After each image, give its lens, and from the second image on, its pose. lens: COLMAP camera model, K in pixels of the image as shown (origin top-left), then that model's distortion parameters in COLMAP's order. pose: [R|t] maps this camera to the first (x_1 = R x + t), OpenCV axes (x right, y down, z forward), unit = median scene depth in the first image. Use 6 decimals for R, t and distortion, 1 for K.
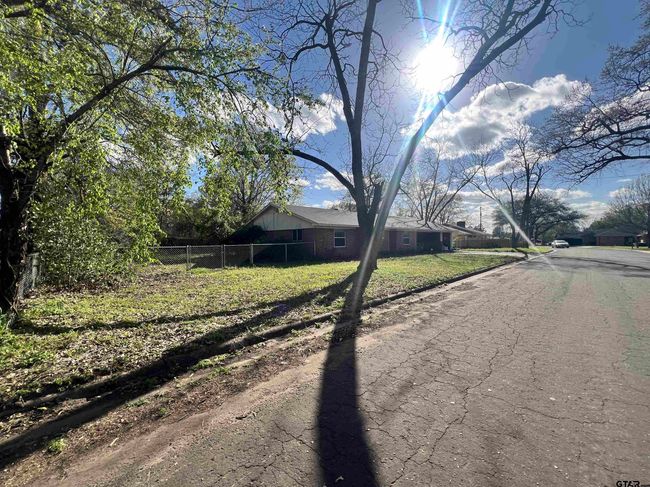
lens RADIAL K [[259.6, 0, 323.5], [0, 259.6, 241.5], [0, 0, 1]] dist [-0.002477, 0.000337]
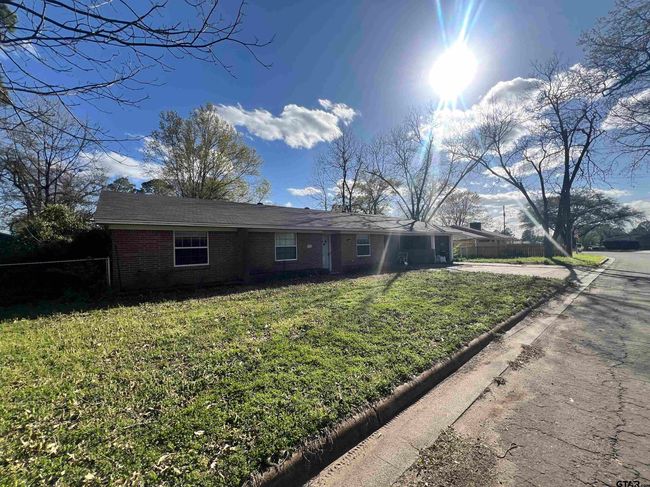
lens RADIAL K [[263.2, 0, 326.0], [0, 263.2, 217.5], [0, 0, 1]] dist [0.023886, 0.000106]
pose [[0.997898, -0.032065, -0.056321, 0.073168], [0.024727, 0.991662, -0.126469, -0.000762], [0.059907, 0.124811, 0.990370, 0.096365]]
